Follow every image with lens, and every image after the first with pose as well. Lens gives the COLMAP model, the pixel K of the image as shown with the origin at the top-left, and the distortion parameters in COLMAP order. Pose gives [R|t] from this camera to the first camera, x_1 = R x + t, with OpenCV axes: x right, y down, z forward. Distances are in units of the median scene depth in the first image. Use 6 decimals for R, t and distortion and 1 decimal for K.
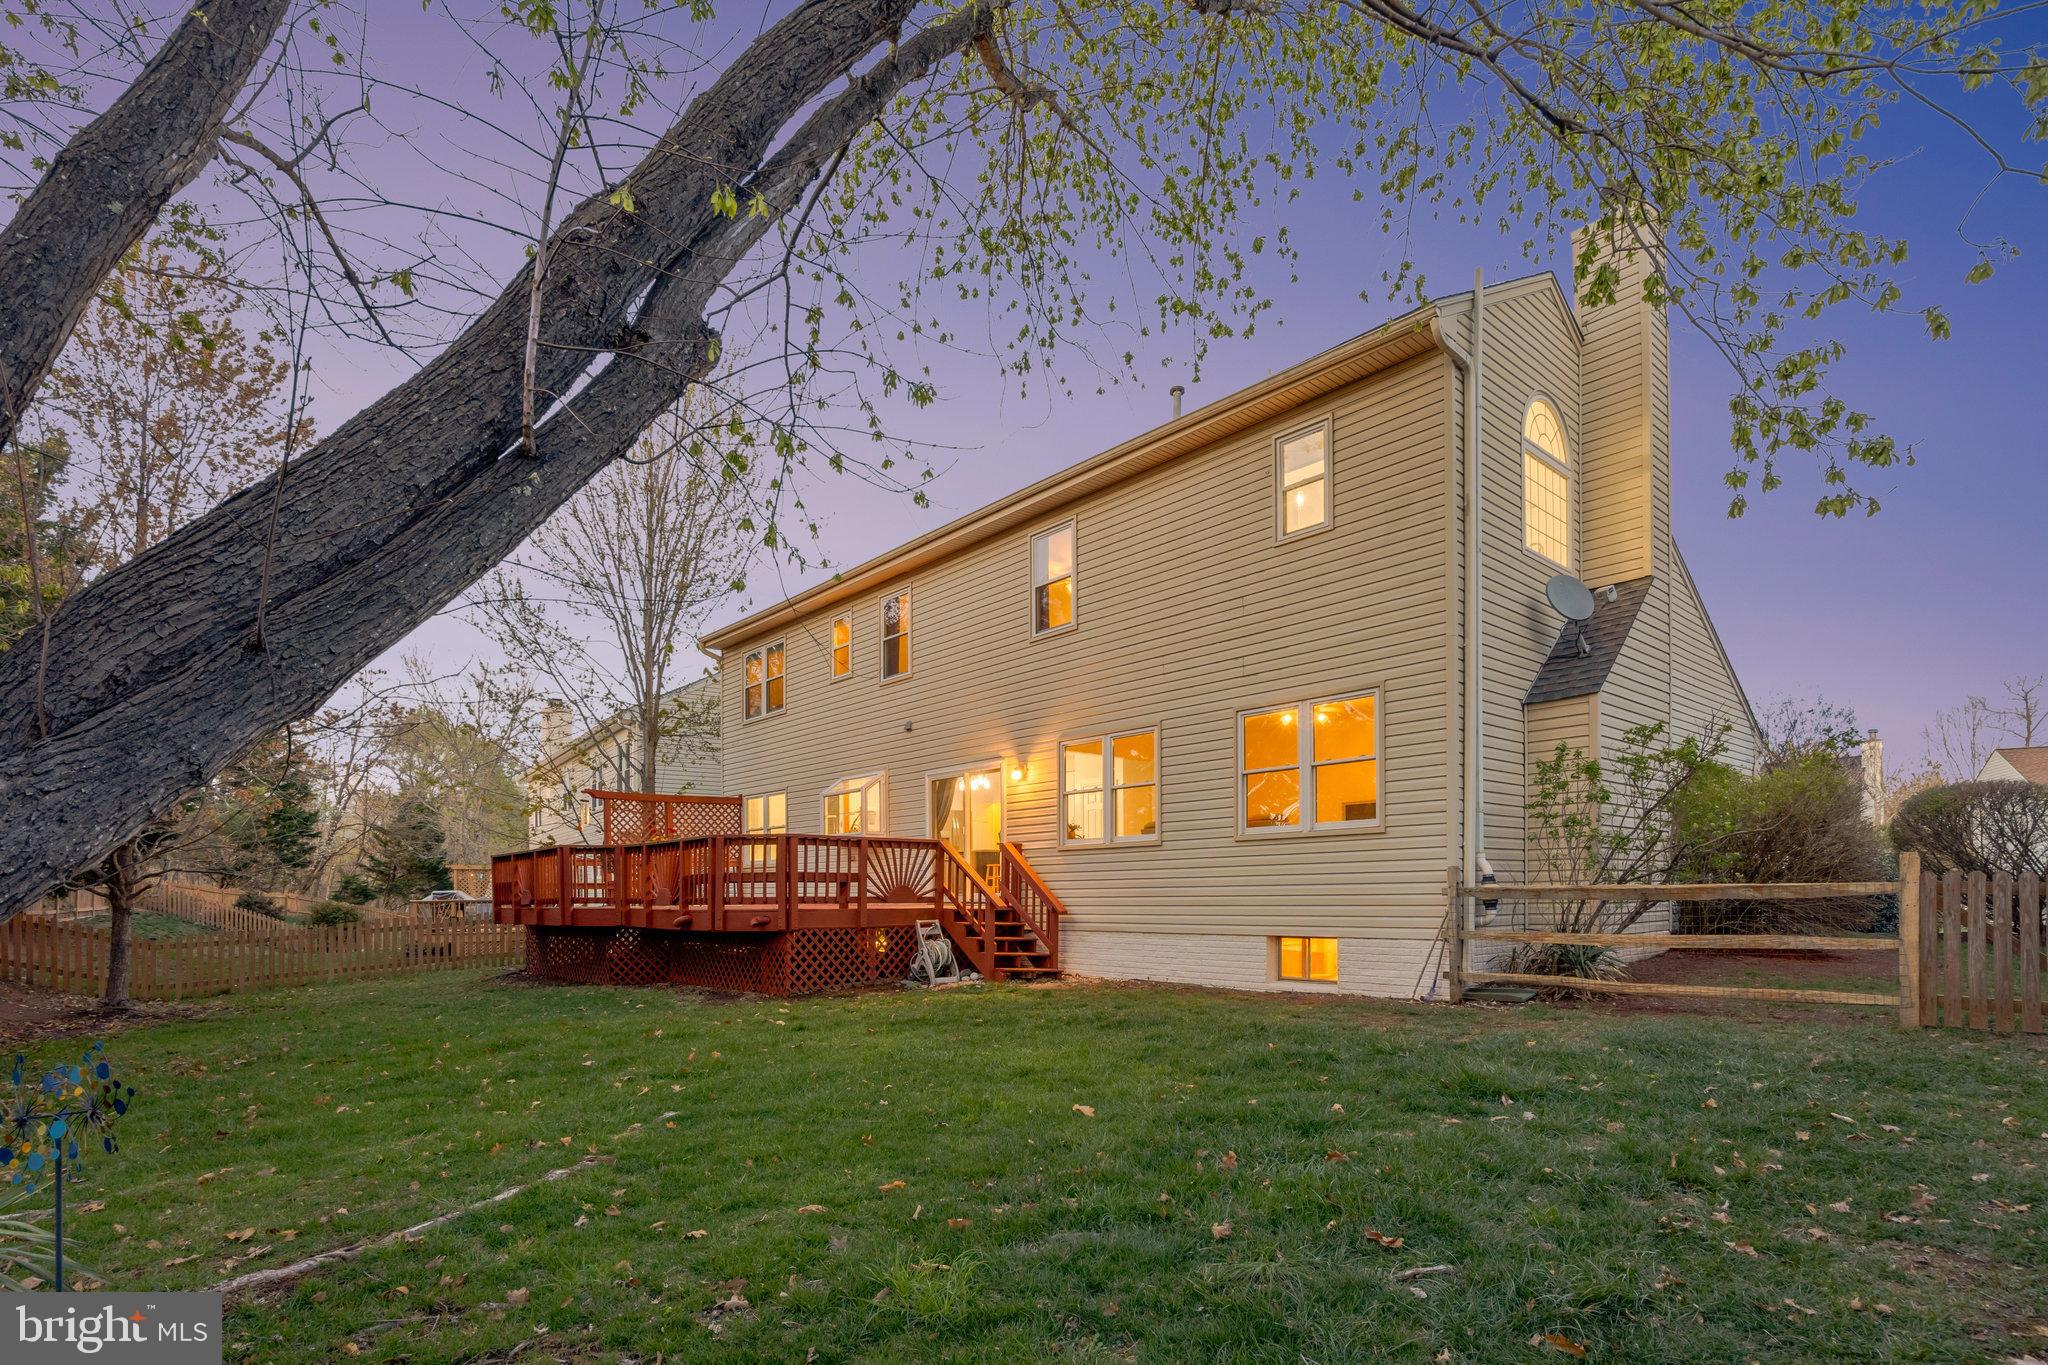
lens RADIAL K [[1006.8, 0, 1024.0], [0, 1006.8, 682.5], [0, 0, 1]] dist [-0.000305, -0.000146]
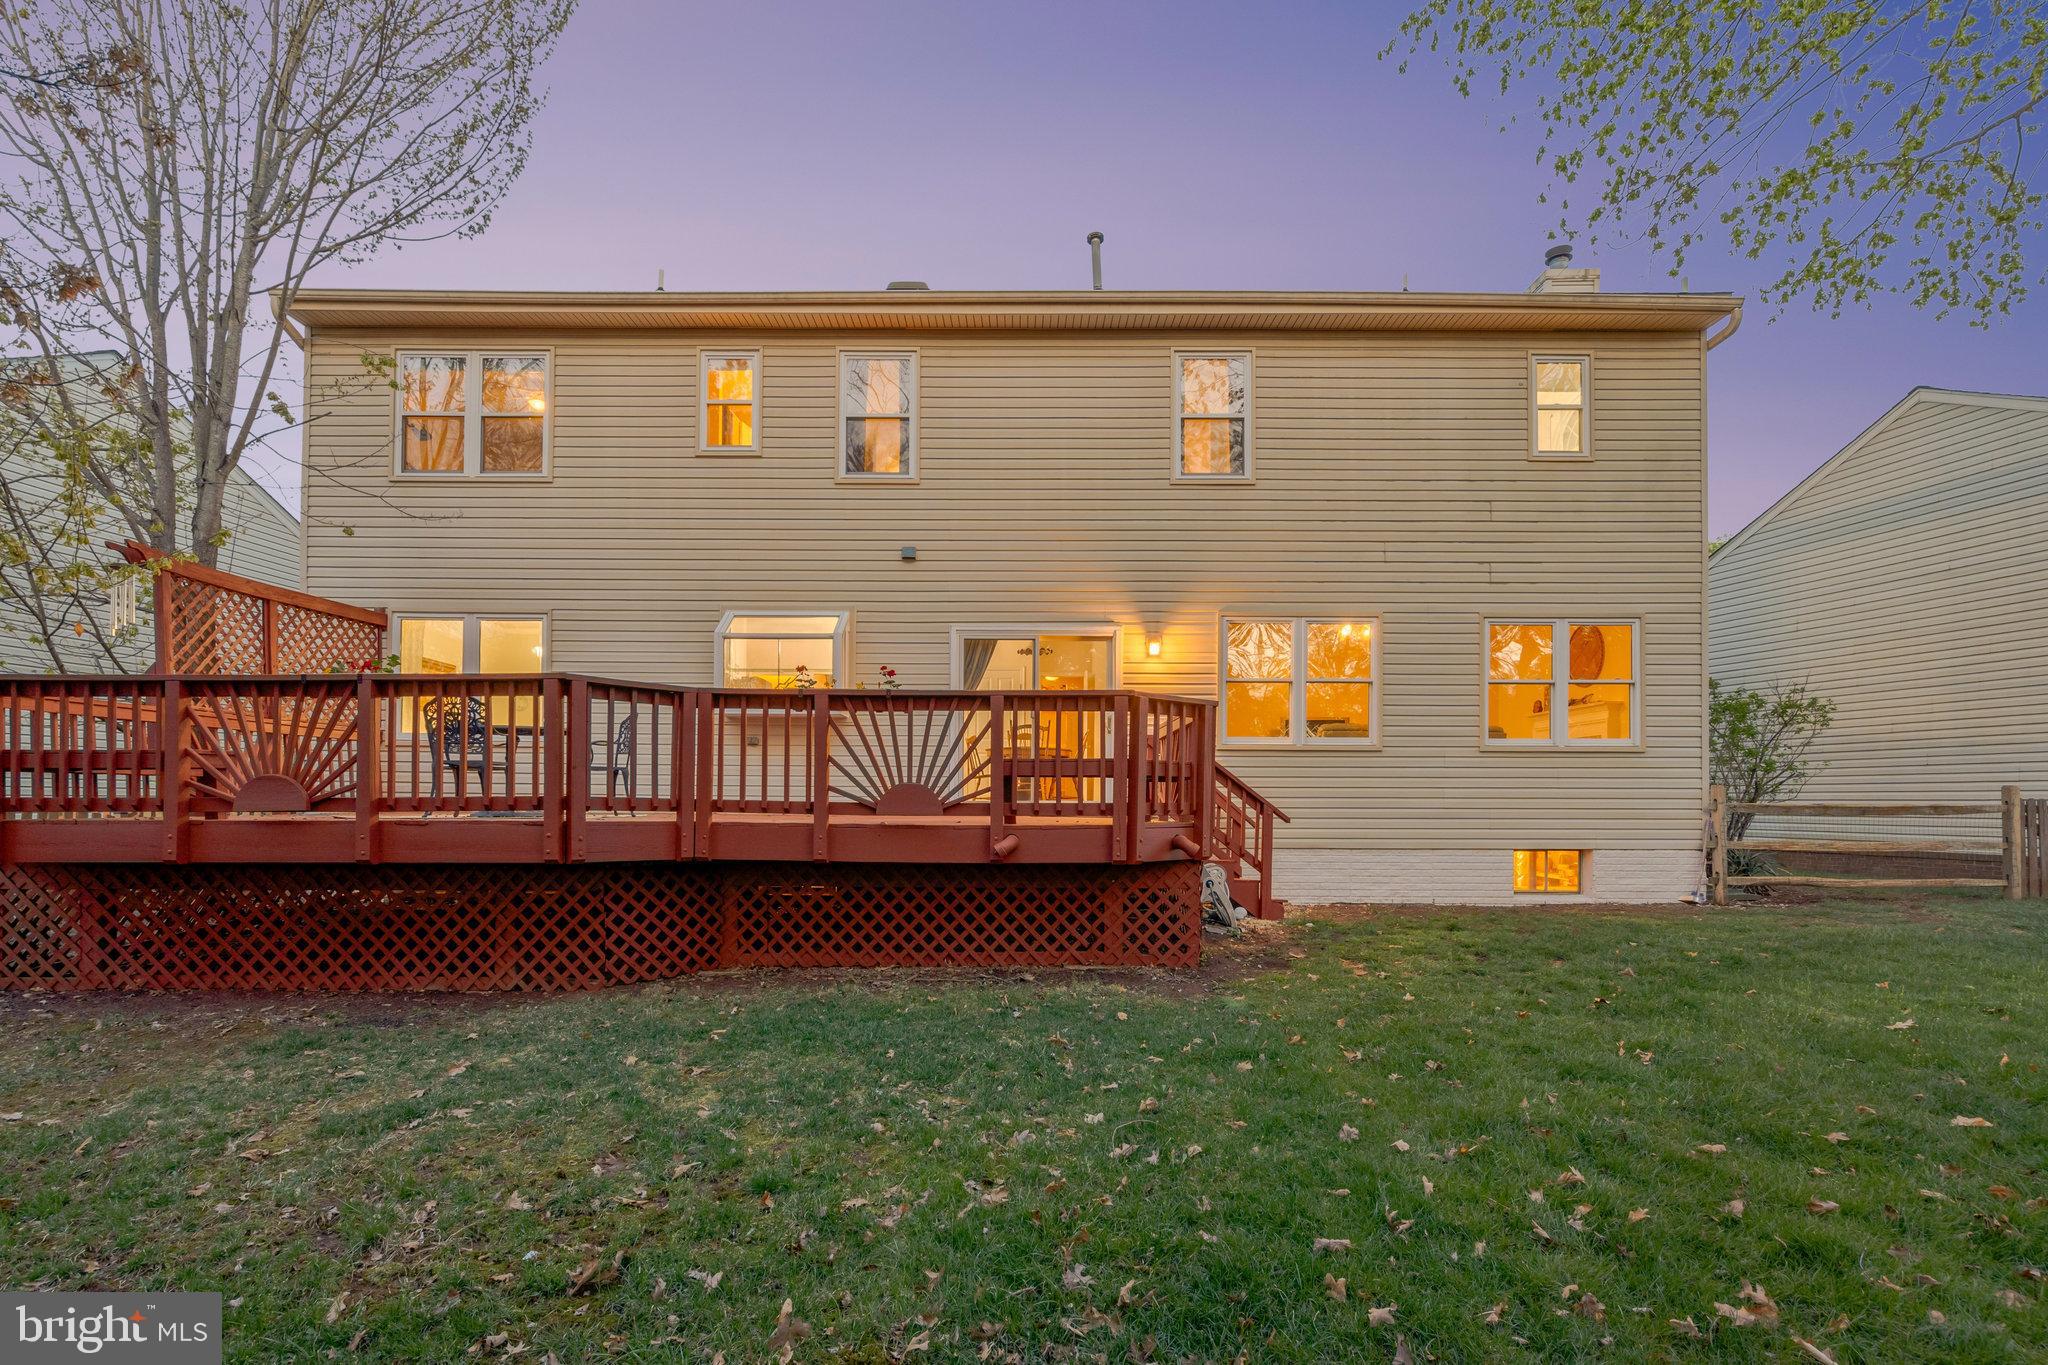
lens RADIAL K [[867.8, 0, 1024.0], [0, 867.8, 659.5], [0, 0, 1]] dist [0.000496, 0.000046]
pose [[0.657726, 0.134937, 0.741073, -0.613013], [-0.164683, 0.985783, -0.033333, 0.151338], [-0.735035, -0.100118, 0.670597, 0.688728]]
